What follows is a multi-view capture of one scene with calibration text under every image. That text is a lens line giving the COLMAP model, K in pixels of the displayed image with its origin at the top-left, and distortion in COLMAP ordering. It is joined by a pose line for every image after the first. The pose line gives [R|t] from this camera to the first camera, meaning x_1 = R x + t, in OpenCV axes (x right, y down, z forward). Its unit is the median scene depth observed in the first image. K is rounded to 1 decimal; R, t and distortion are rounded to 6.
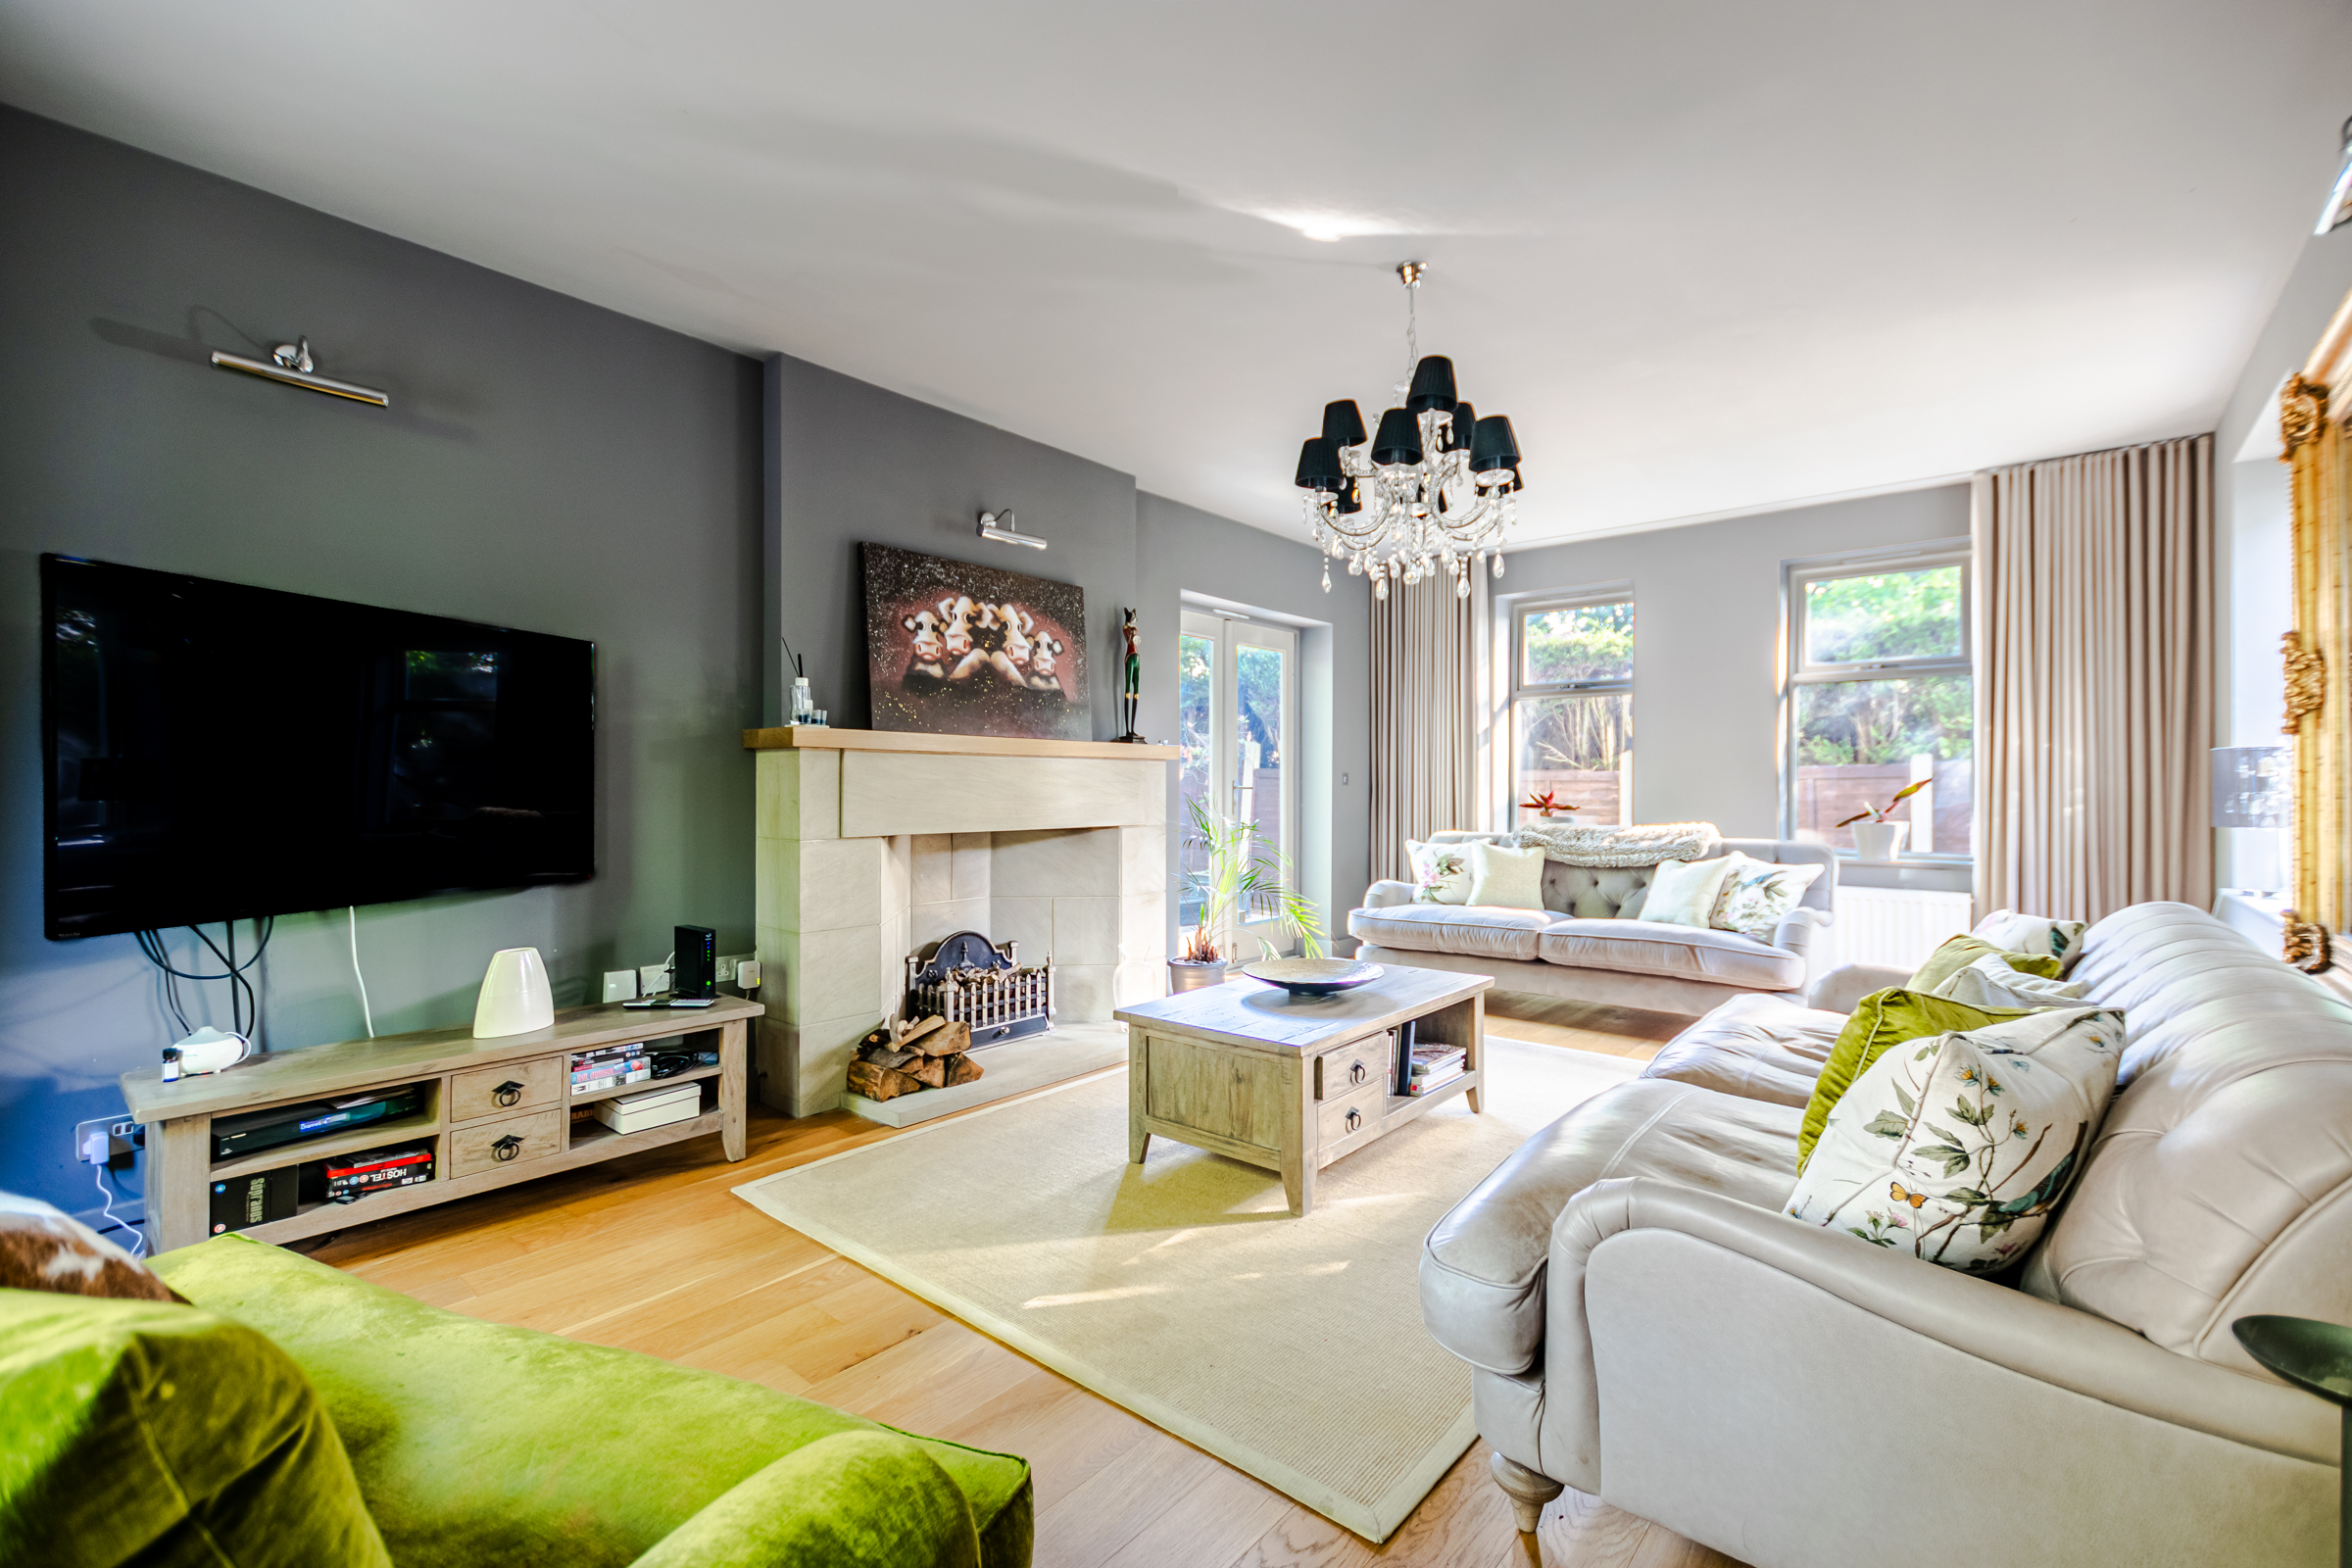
lens RADIAL K [[1018.5, 0, 1172.8], [0, 1018.5, 788.7], [0, 0, 1]] dist [0.004414, 0.000445]
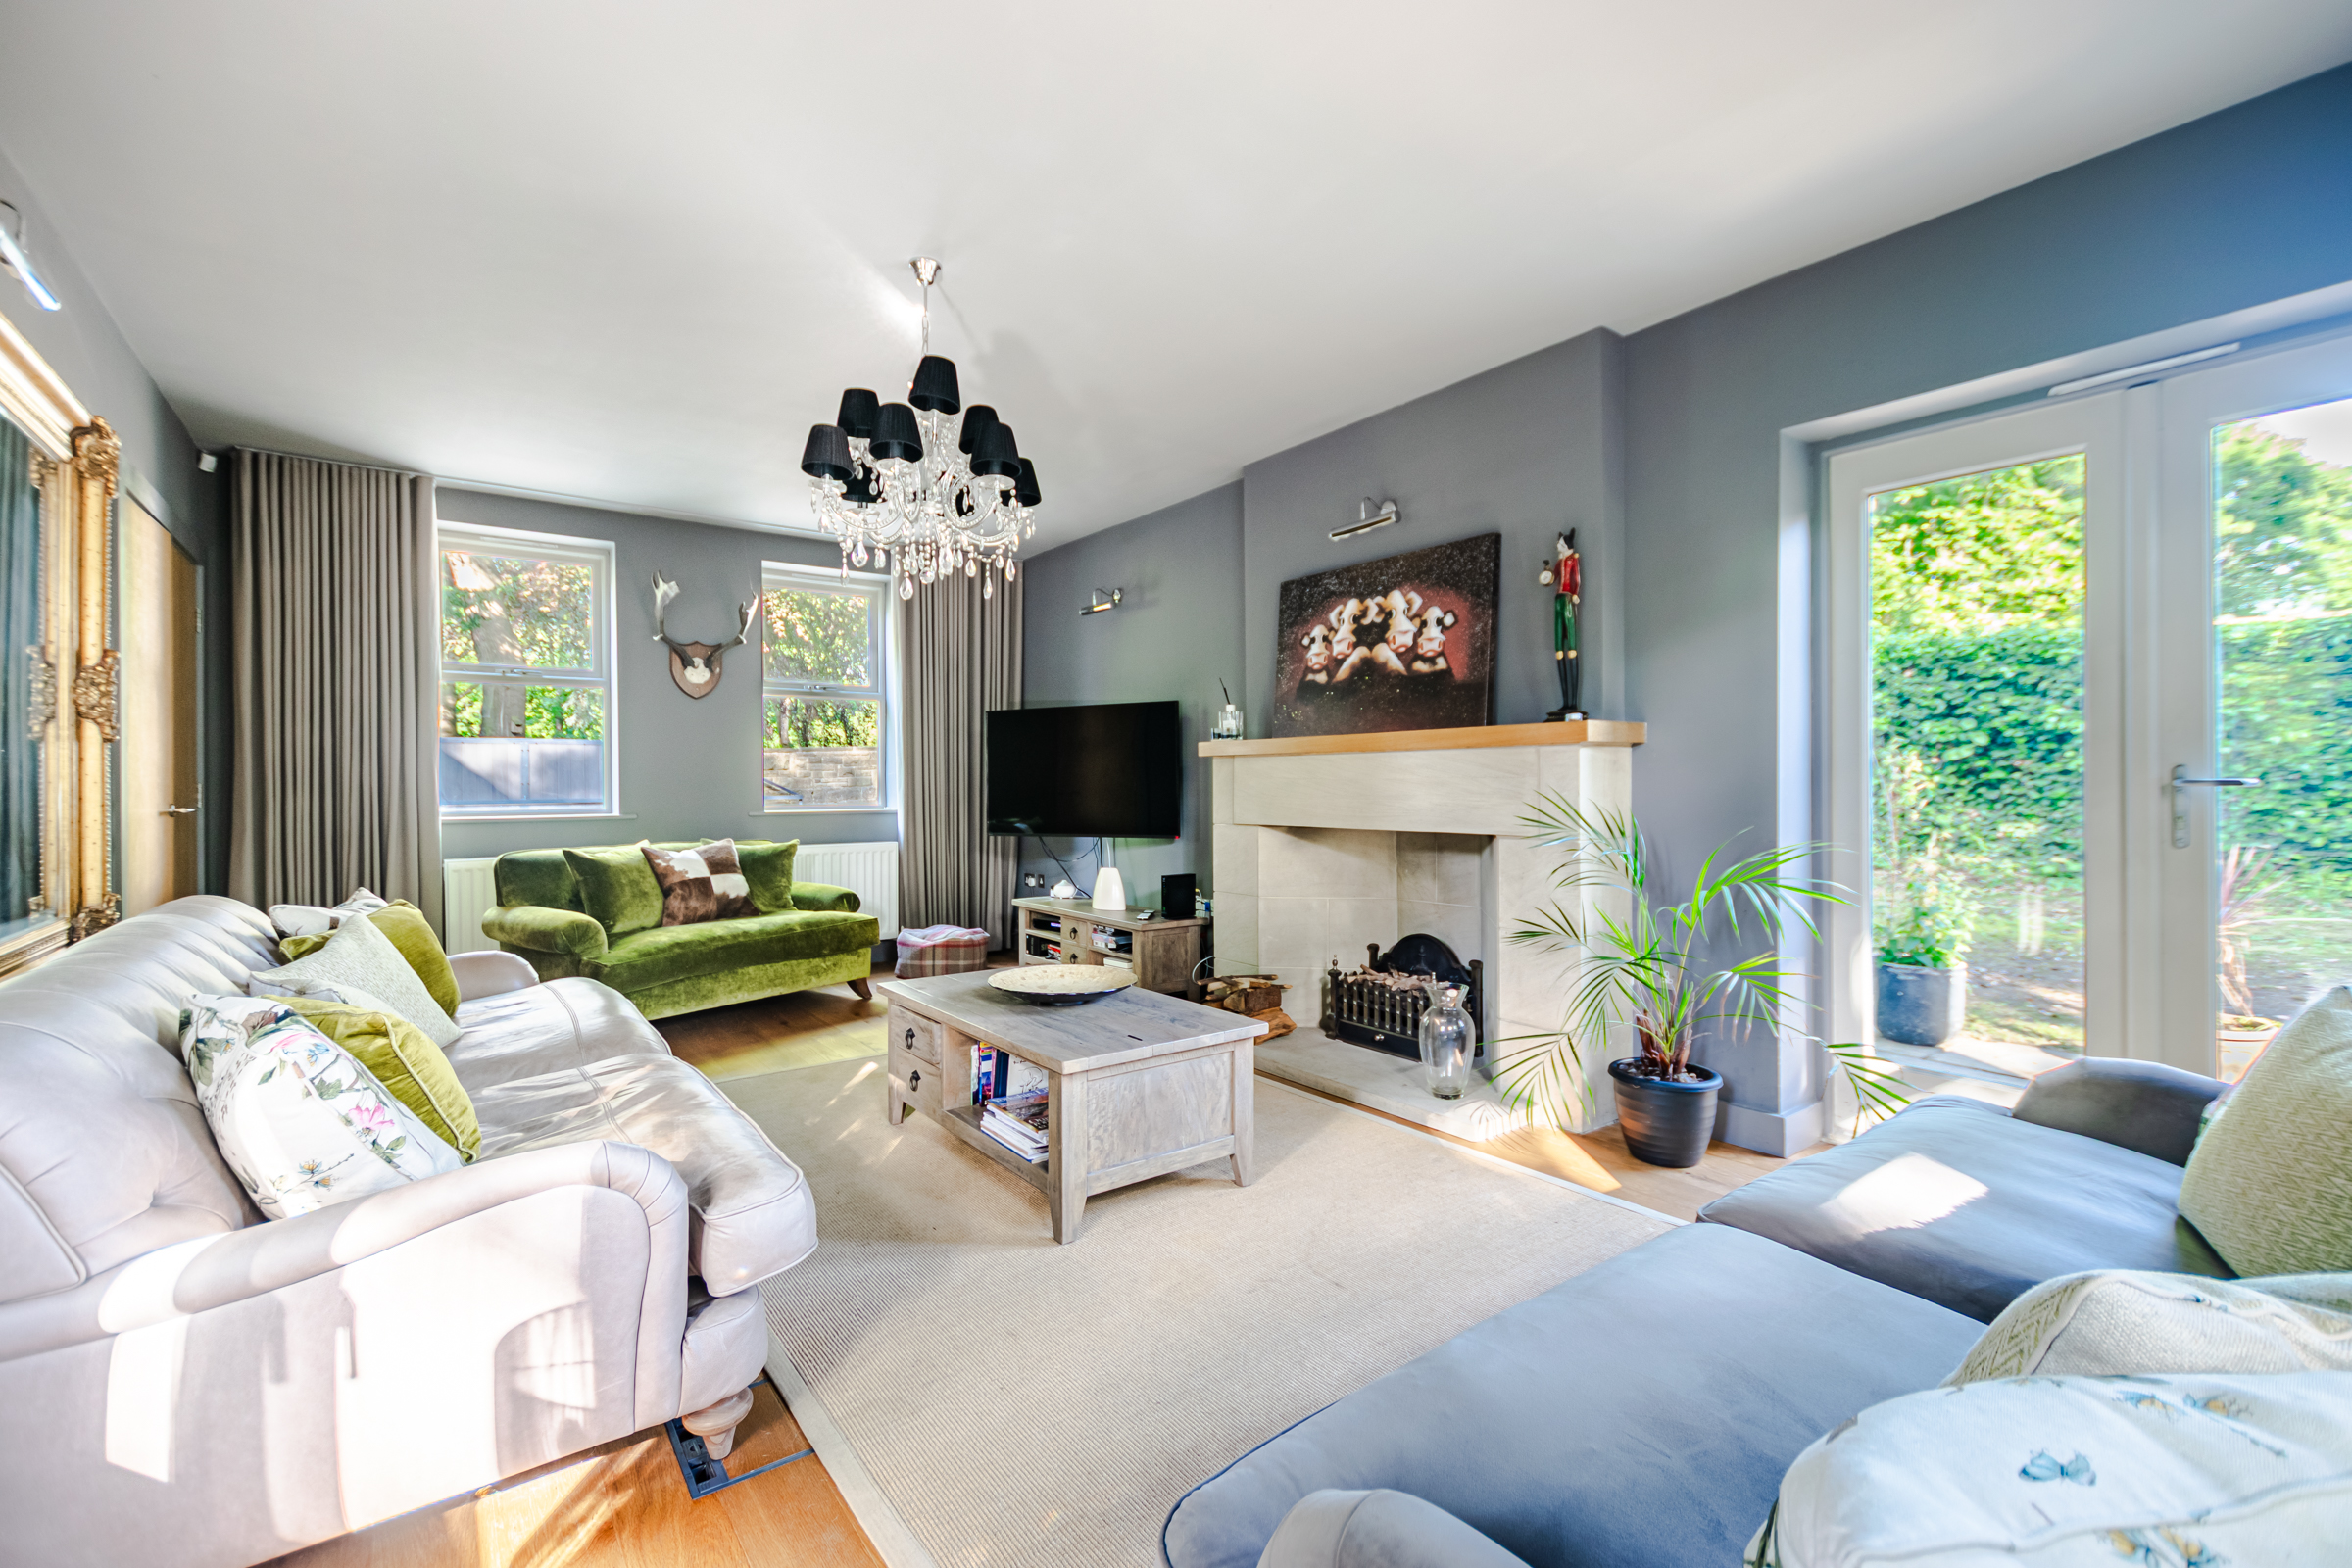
lens RADIAL K [[1018.5, 0, 1173.1], [0, 1018.5, 783.3], [0, 0, 1]] dist [0.004414, 0.000445]
pose [[-0.229001, -0.003472, -0.973420, 0.818948], [0.000286, 0.999993, -0.003635, 0.000912], [0.973426, -0.001111, -0.228998, 1.037623]]
